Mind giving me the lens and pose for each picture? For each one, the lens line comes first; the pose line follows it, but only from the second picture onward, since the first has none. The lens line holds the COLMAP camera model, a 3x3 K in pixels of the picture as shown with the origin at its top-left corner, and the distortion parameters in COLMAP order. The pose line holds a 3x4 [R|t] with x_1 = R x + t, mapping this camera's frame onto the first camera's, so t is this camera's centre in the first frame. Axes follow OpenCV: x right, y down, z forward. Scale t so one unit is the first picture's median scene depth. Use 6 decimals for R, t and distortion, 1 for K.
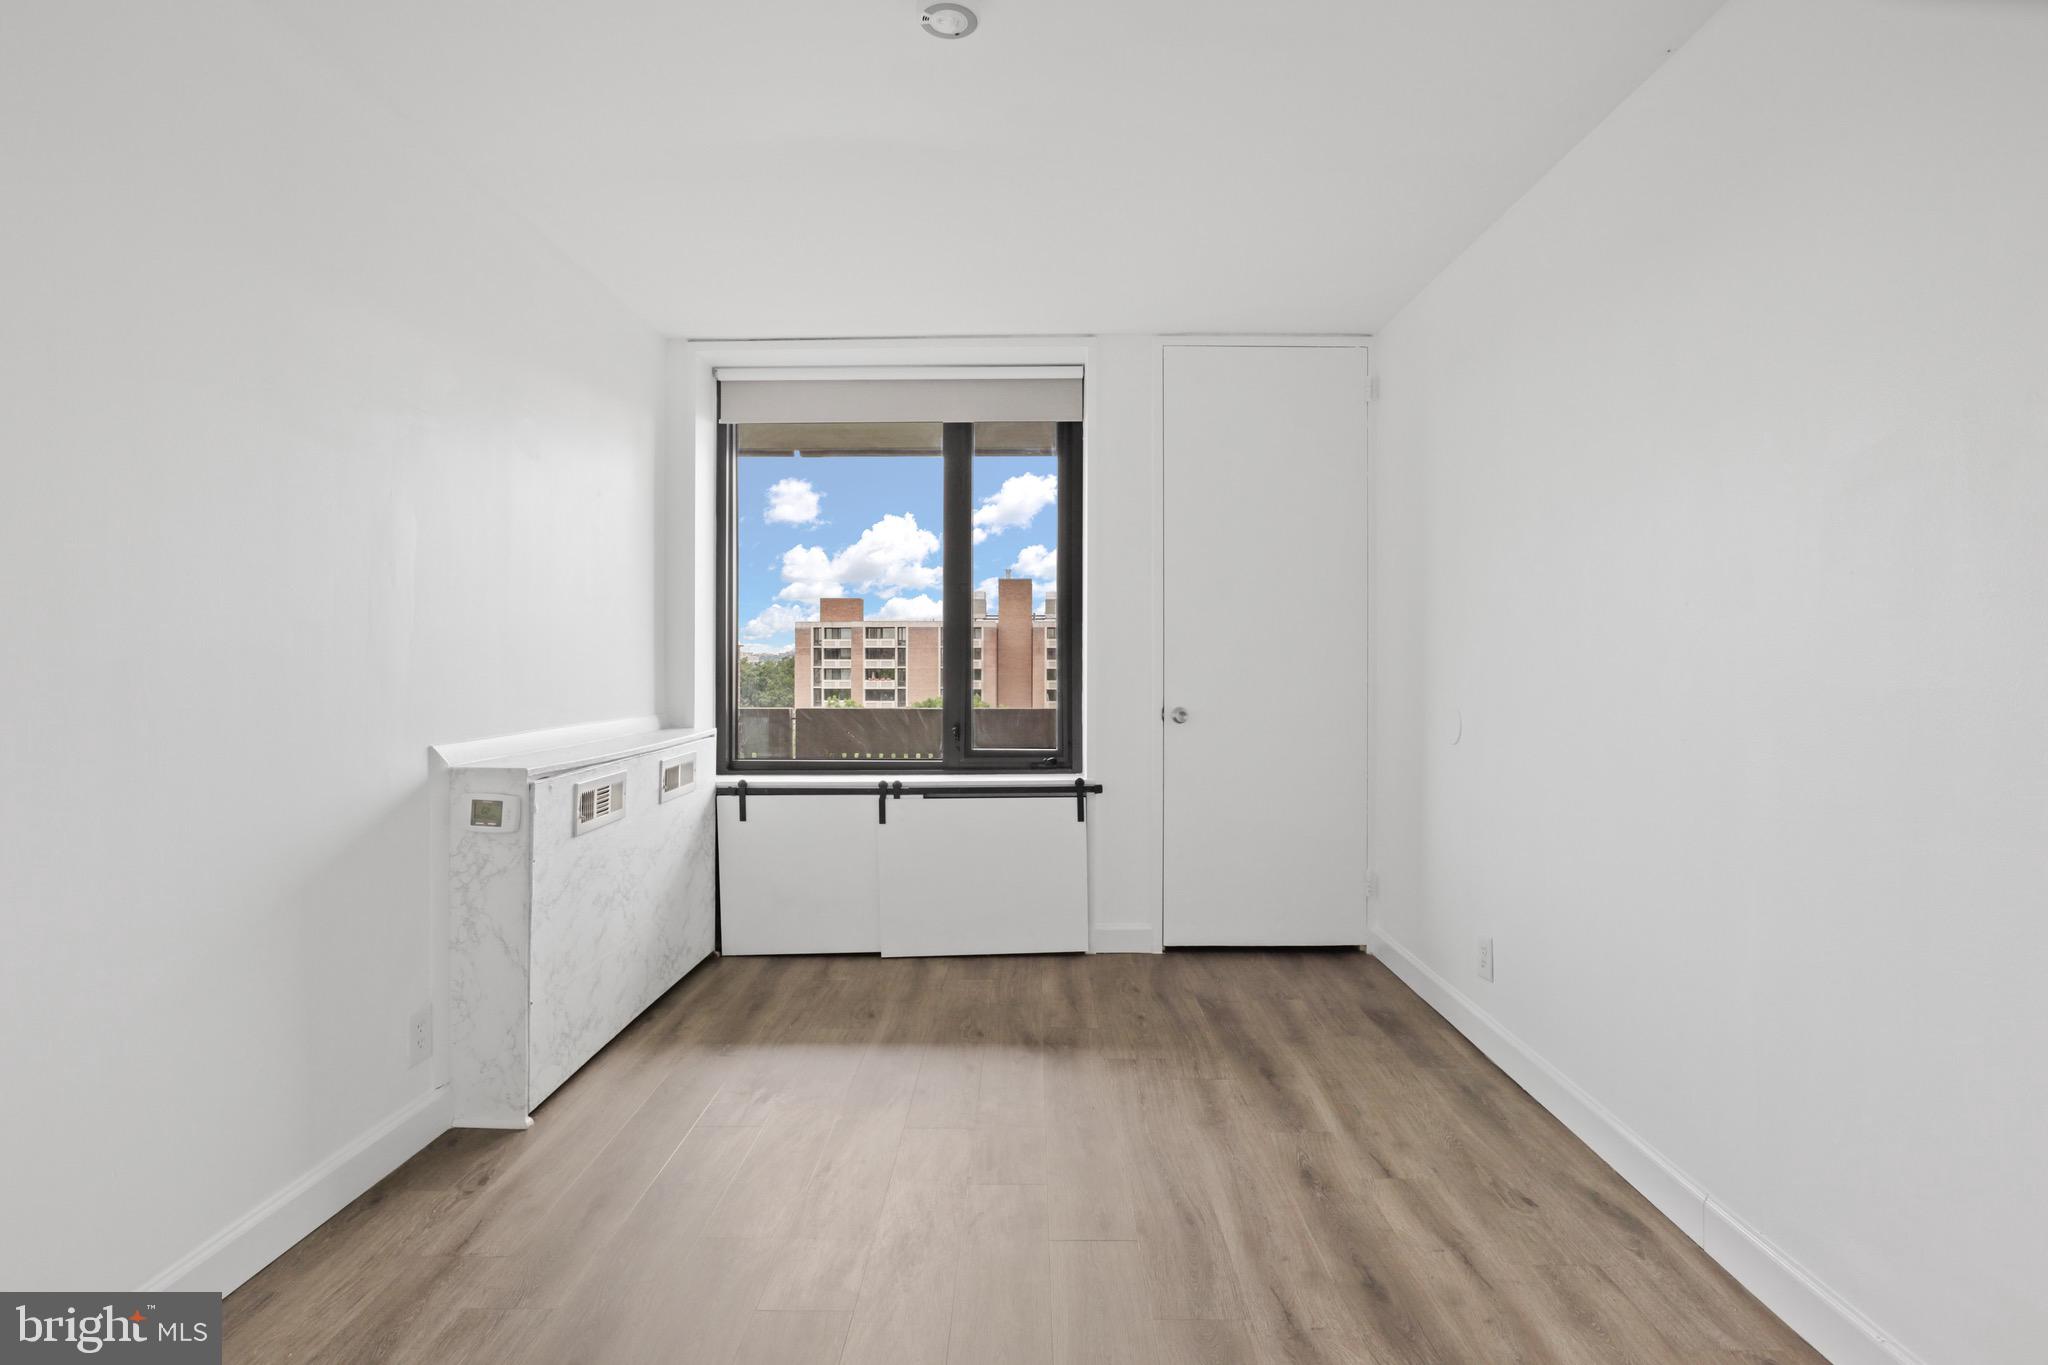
lens RADIAL K [[1030.0, 0, 1024.3], [0, 1030.0, 663.3], [0, 0, 1]] dist [-0.023165, 0.012509]
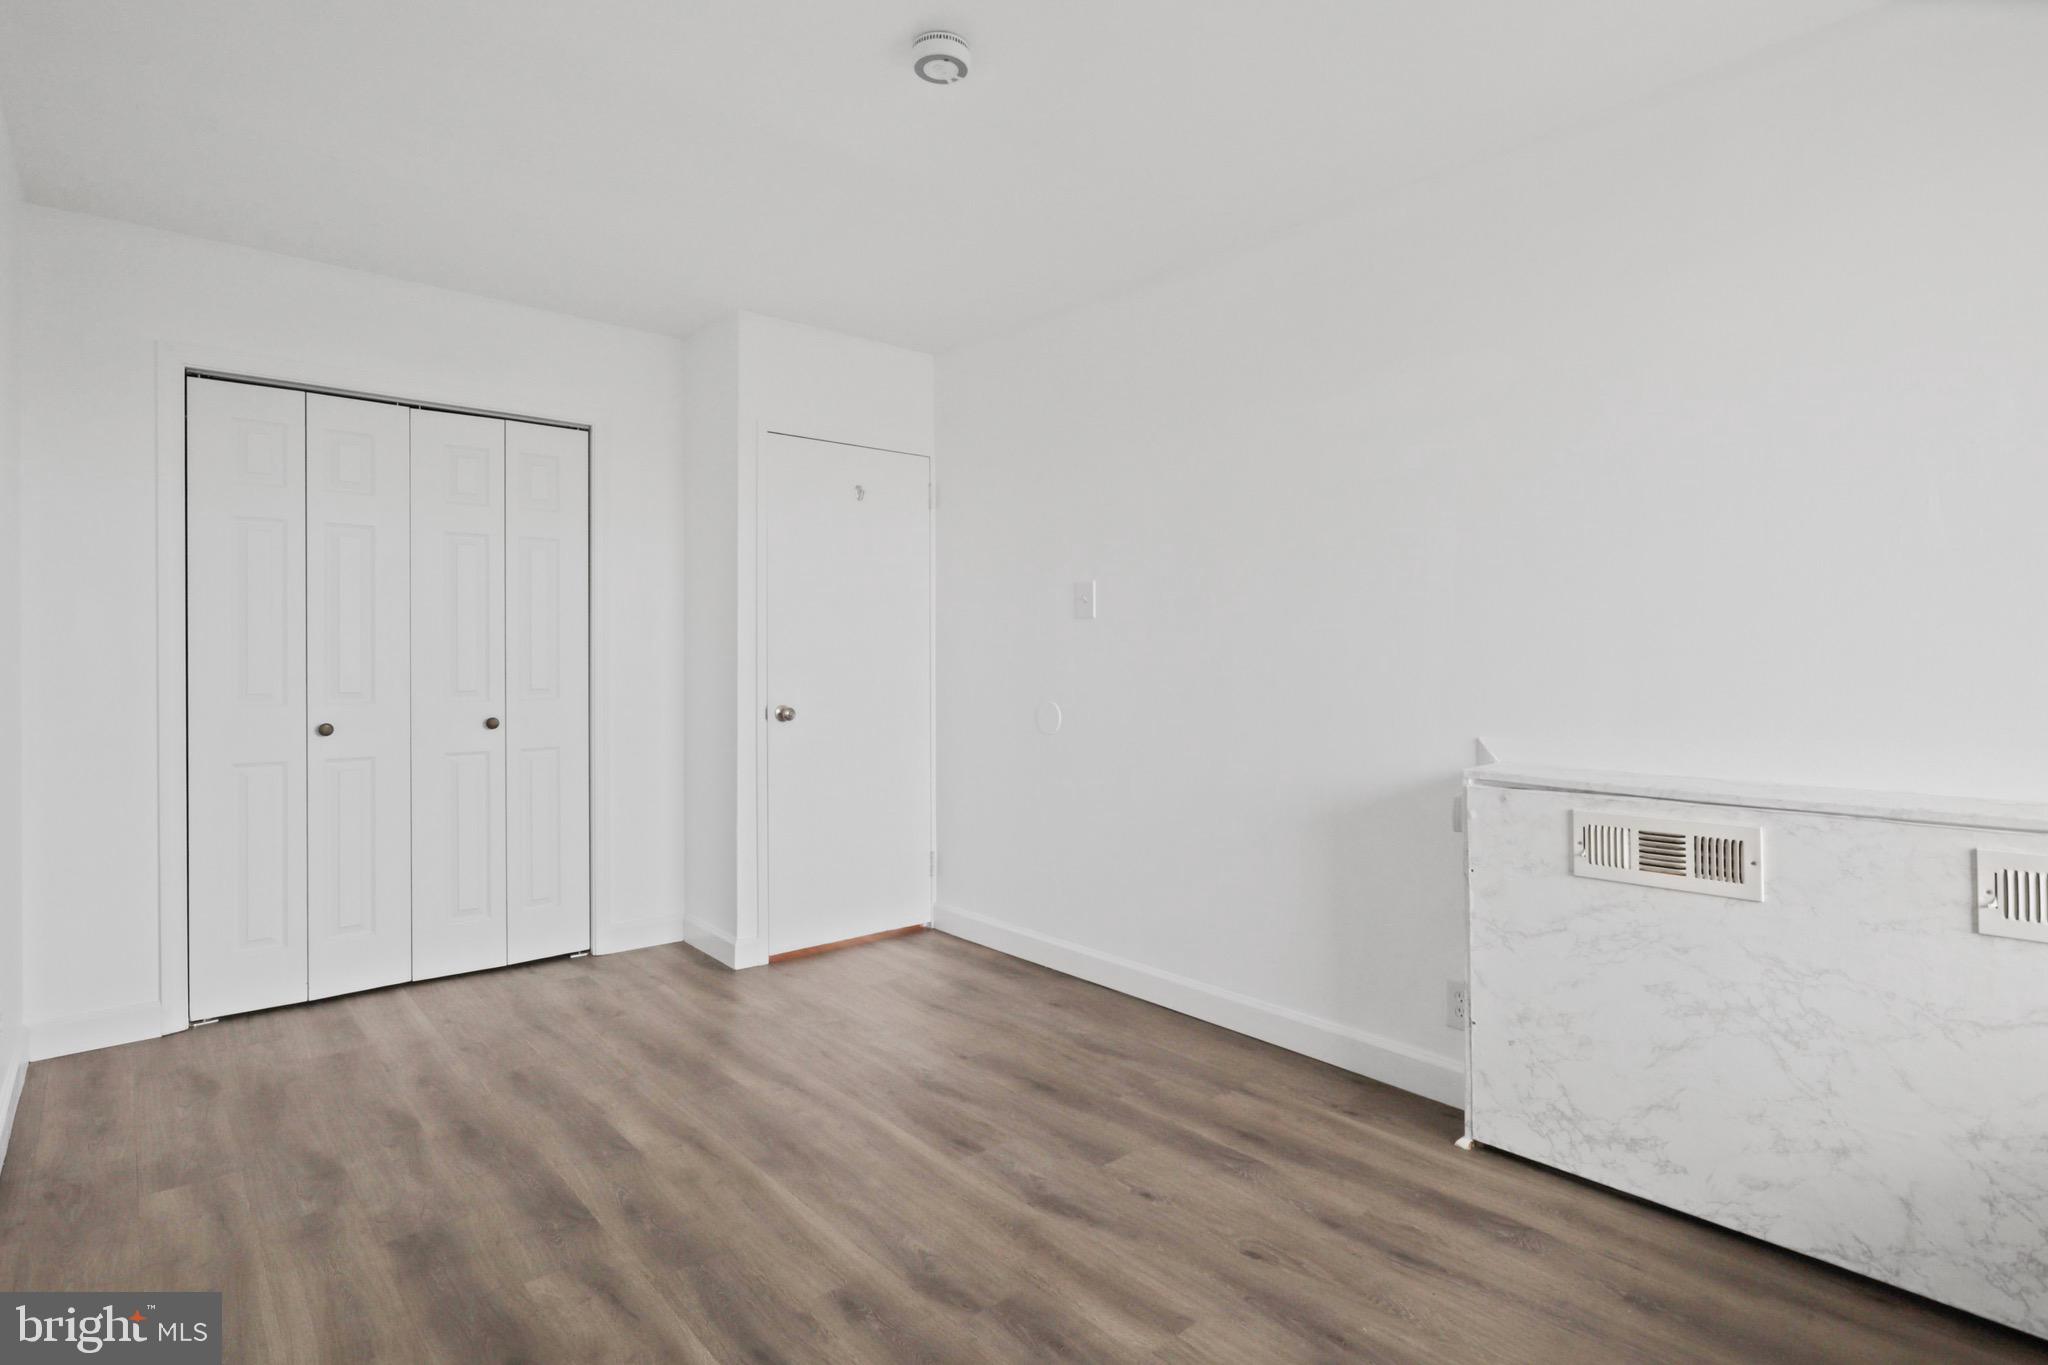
lens RADIAL K [[1030.0, 0, 1030.2], [0, 1030.0, 671.5], [0, 0, 1]] dist [-0.023165, 0.012509]
pose [[-0.736704, 0.008846, -0.676157, 0.319396], [-0.000940, 0.999900, 0.014105, -0.000308], [0.676215, 0.011026, -0.736622, 1.016386]]
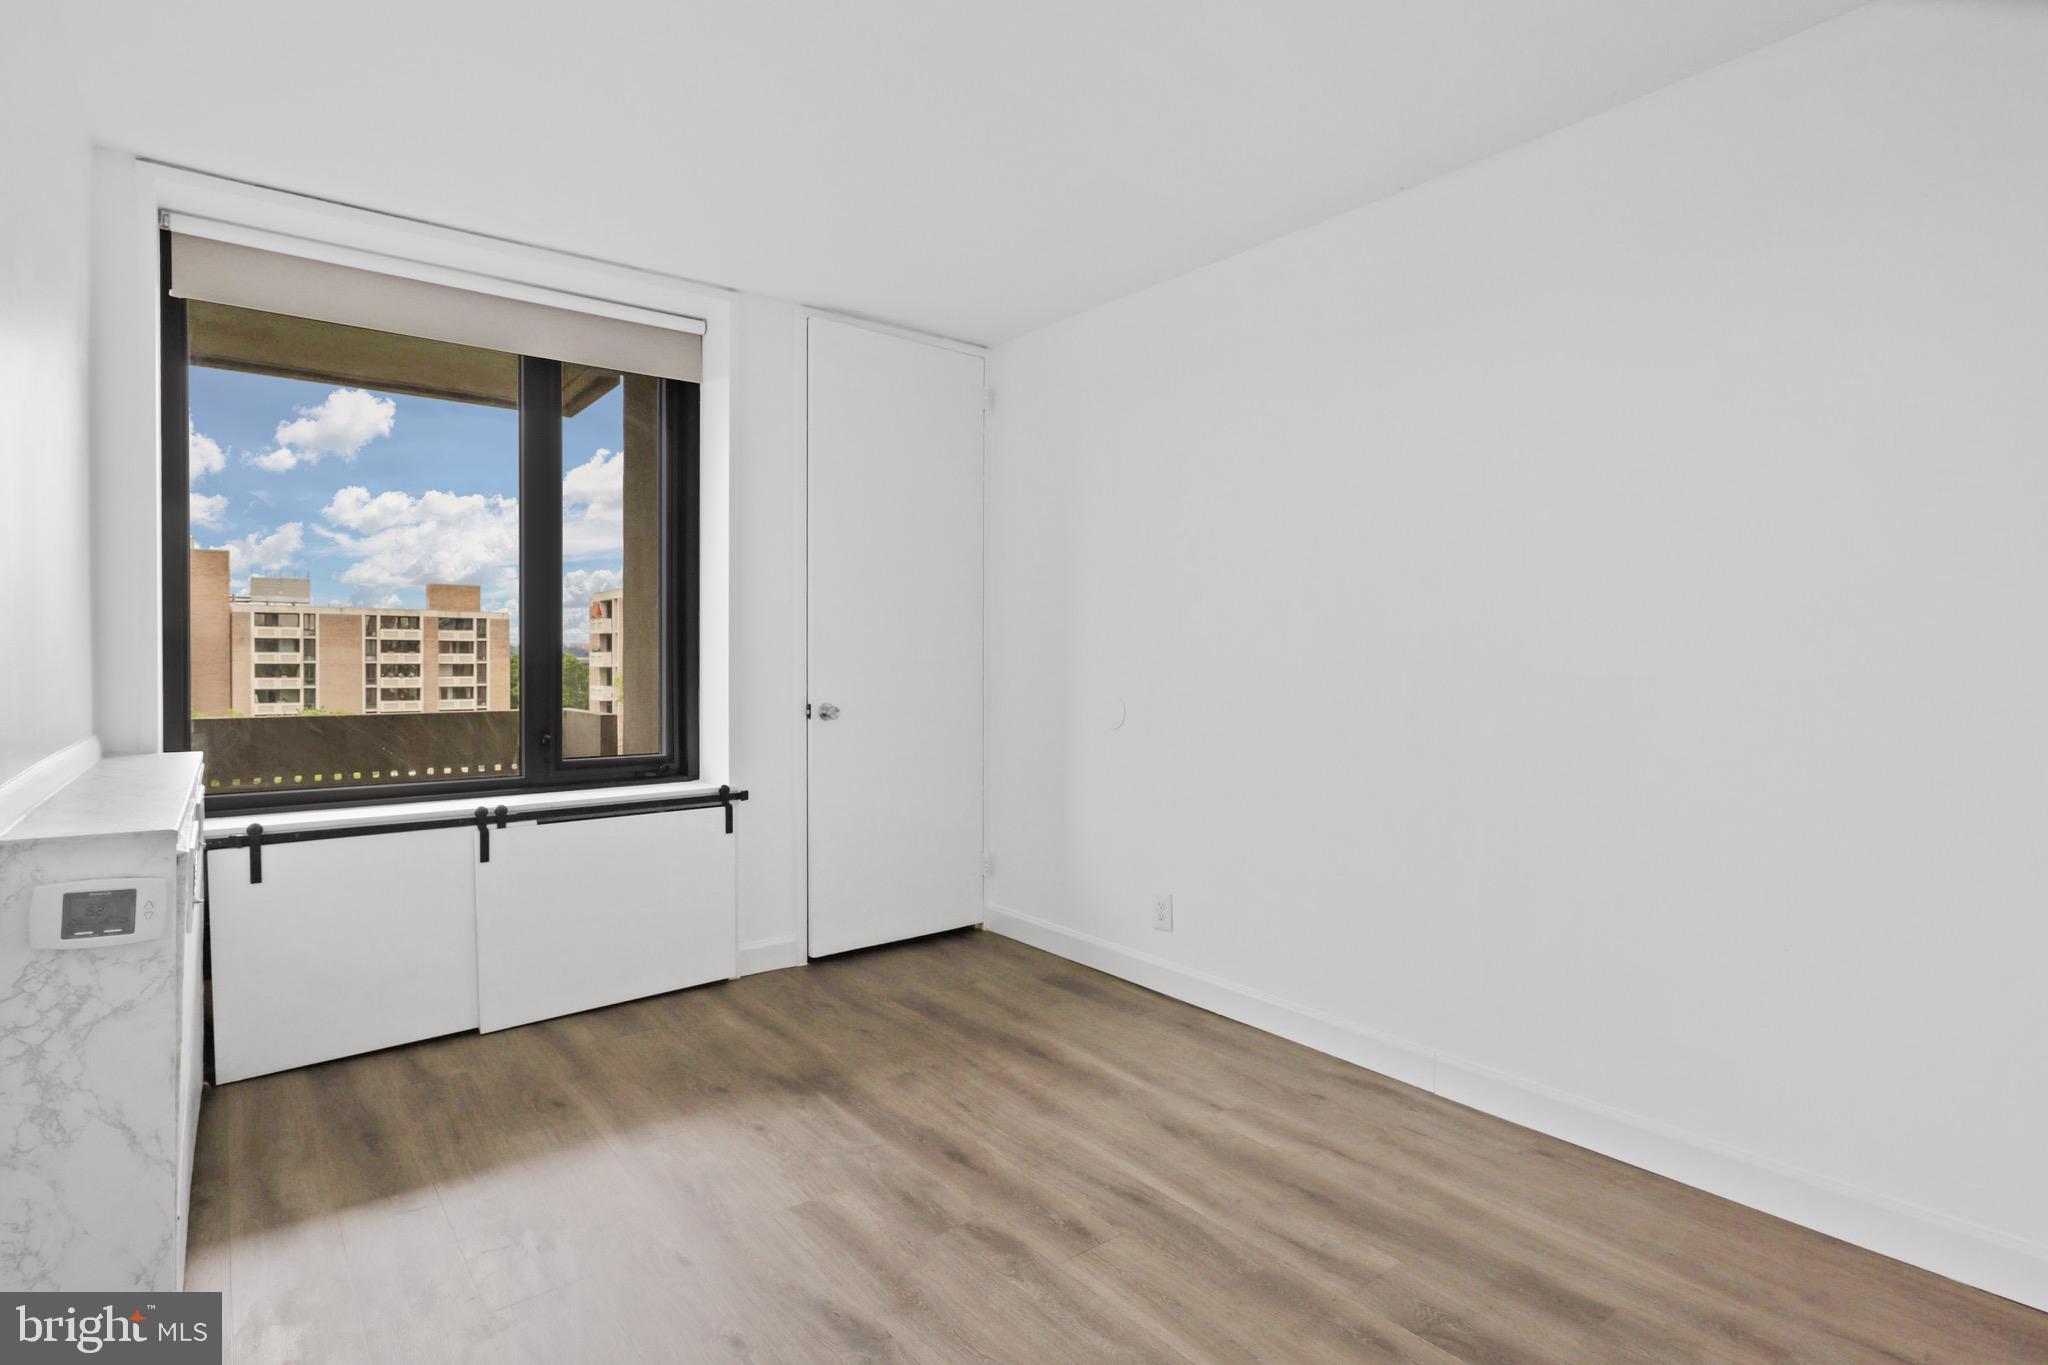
lens RADIAL K [[1030.0, 0, 1016.7], [0, 1030.0, 670.8], [0, 0, 1]] dist [-0.023165, 0.012509]
pose [[0.781836, -0.005509, 0.623459, -0.337561], [-0.002537, 0.999925, 0.012018, 0.001376], [-0.623478, -0.010978, 0.781763, 0.164216]]
